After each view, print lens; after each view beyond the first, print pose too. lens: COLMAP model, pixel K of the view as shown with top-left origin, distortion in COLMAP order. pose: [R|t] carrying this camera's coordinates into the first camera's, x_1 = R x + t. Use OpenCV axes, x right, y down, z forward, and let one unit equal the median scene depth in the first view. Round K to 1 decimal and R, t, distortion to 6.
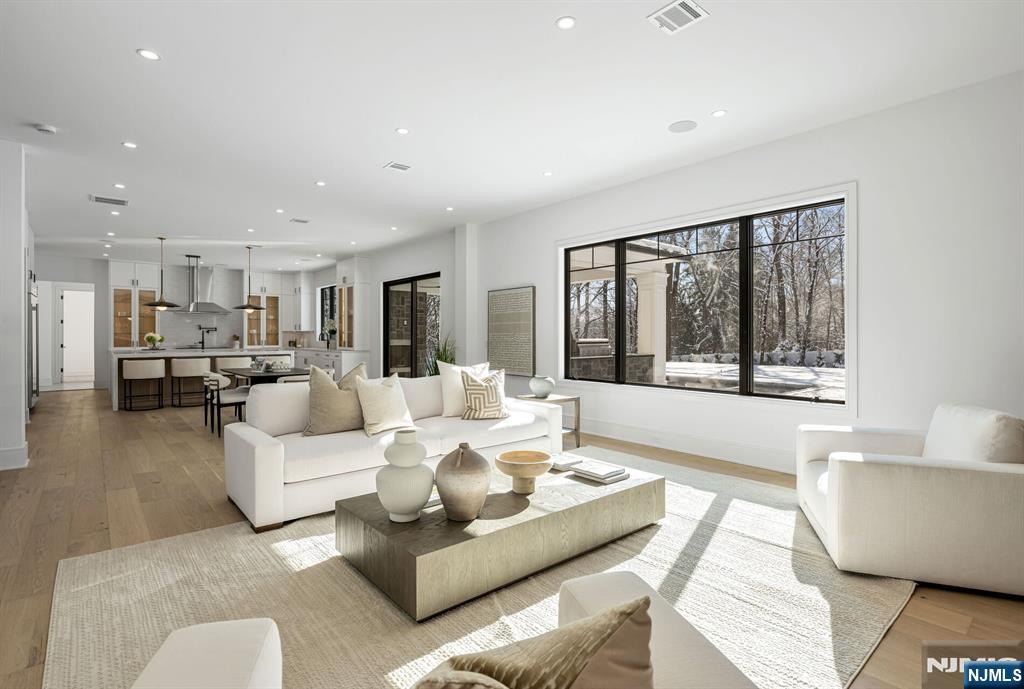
lens RADIAL K [[493.3, 0, 514.2], [0, 493.3, 336.9], [0, 0, 1]] dist [-0.001178, -0.000240]
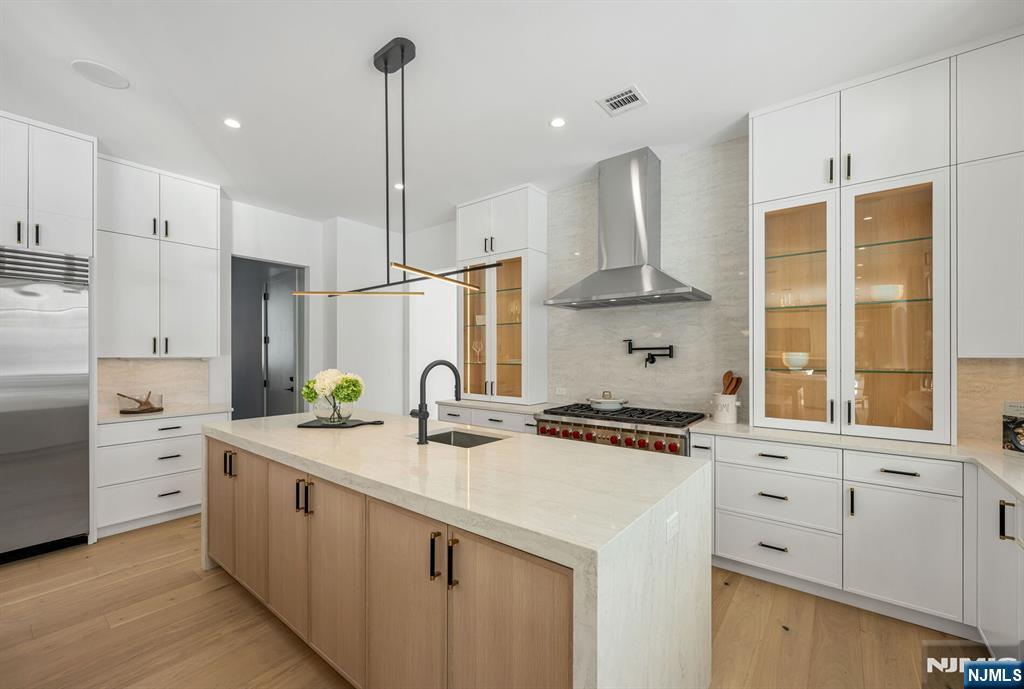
lens RADIAL K [[417.8, 0, 512.2], [0, 417.8, 354.9], [0, 0, 1]] dist [0.000696, 0.000099]
pose [[0.196195, 0.000874, -0.980565, -0.295972], [-0.002072, 0.999998, 0.000477, -0.010974], [0.980563, 0.001938, 0.196196, 0.684037]]
